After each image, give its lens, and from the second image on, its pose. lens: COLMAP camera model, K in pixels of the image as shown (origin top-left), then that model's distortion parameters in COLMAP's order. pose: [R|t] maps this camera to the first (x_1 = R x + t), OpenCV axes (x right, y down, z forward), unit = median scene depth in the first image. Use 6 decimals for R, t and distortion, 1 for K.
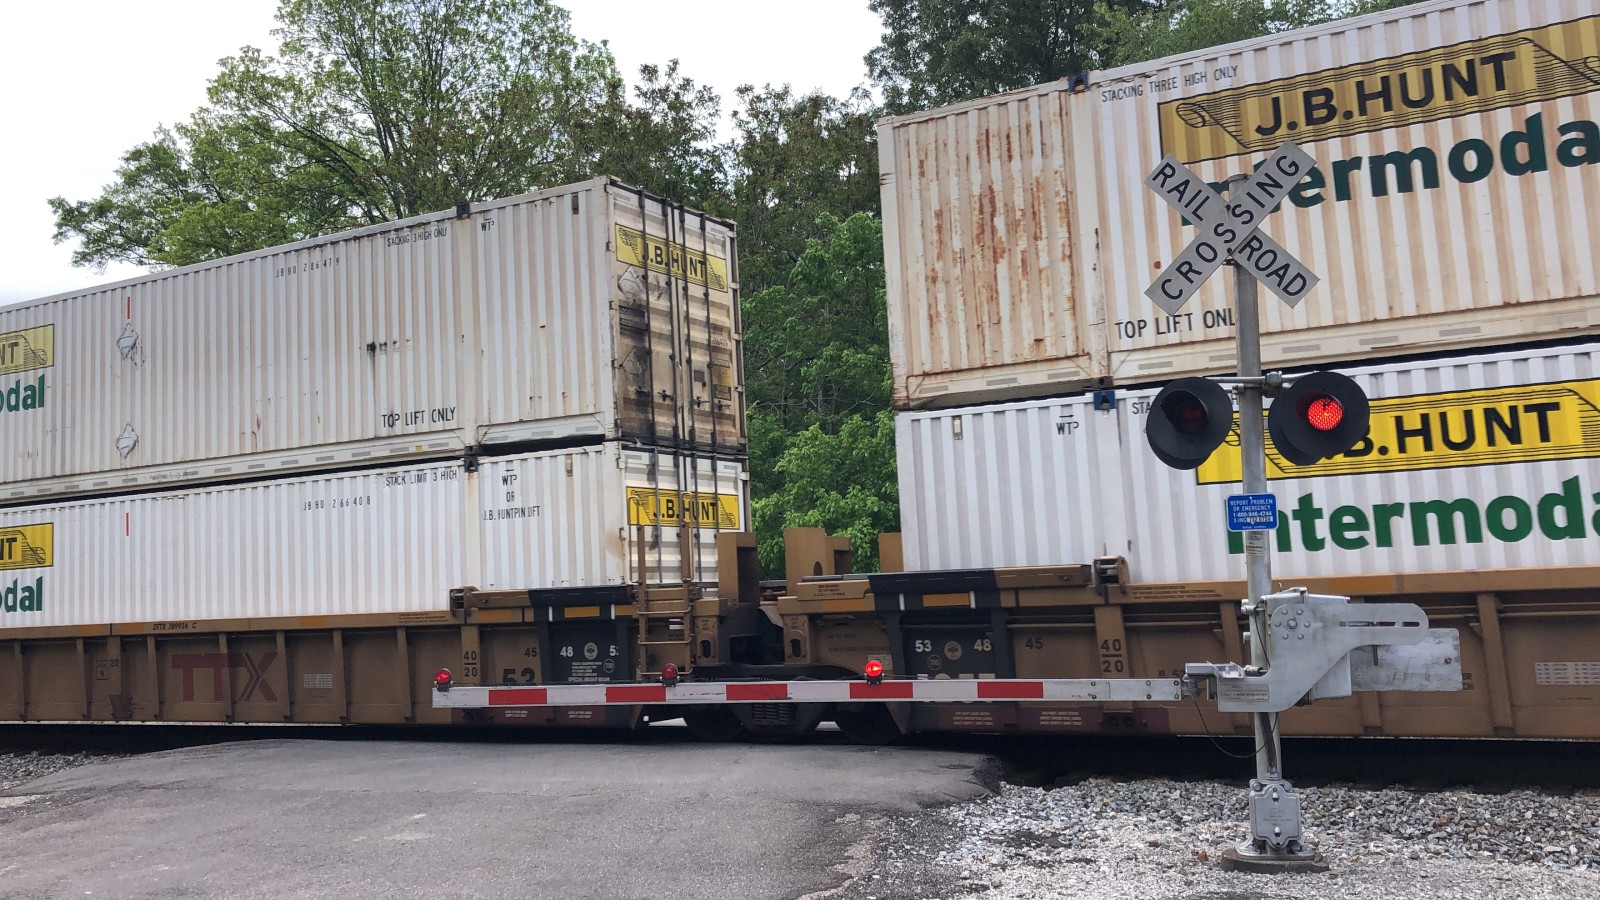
lens RADIAL K [[1504.3, 0, 789.0], [0, 1504.3, 430.0], [0, 0, 1]] dist [0.019334, 0.000000]
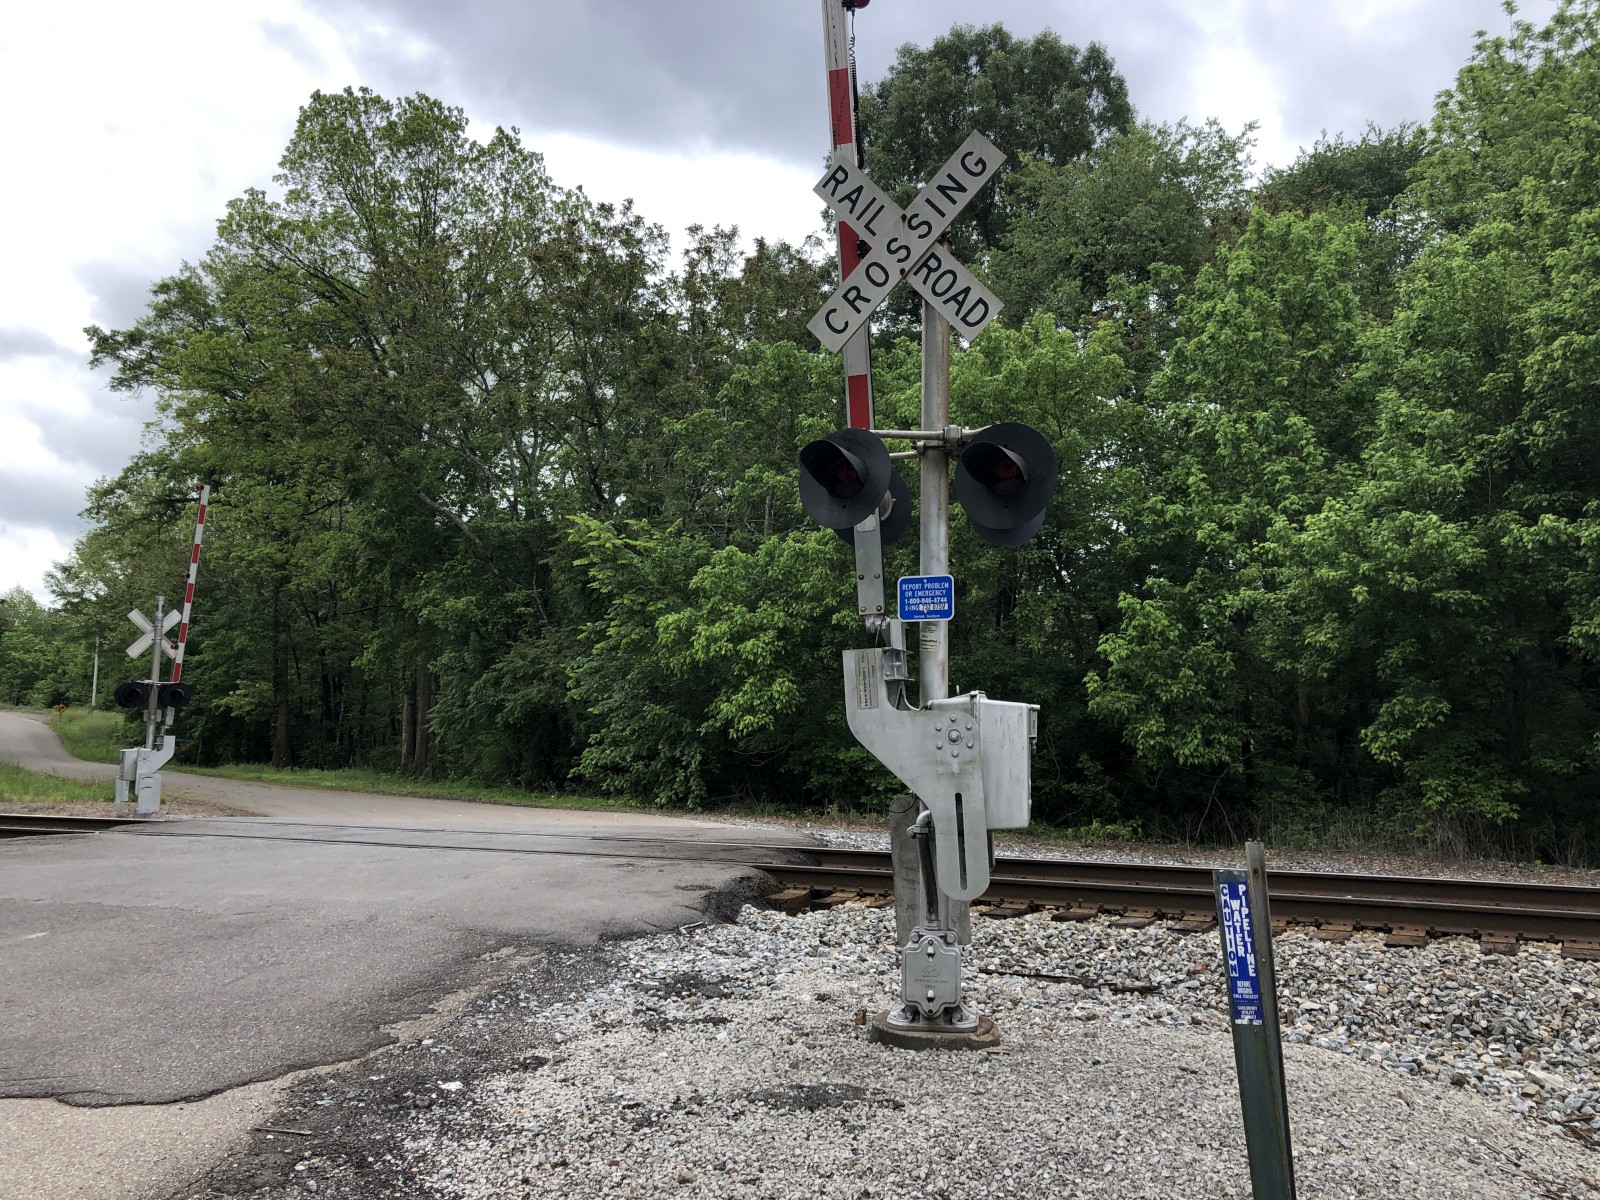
lens RADIAL K [[1307.2, 0, 809.5], [0, 1307.2, 584.6], [0, 0, 1]] dist [0.030206, -0.020331]
pose [[0.999687, 0.024691, 0.004009, 0.206755], [-0.024750, 0.999575, 0.015411, 0.032294], [-0.003627, -0.015506, 0.999873, 0.254292]]
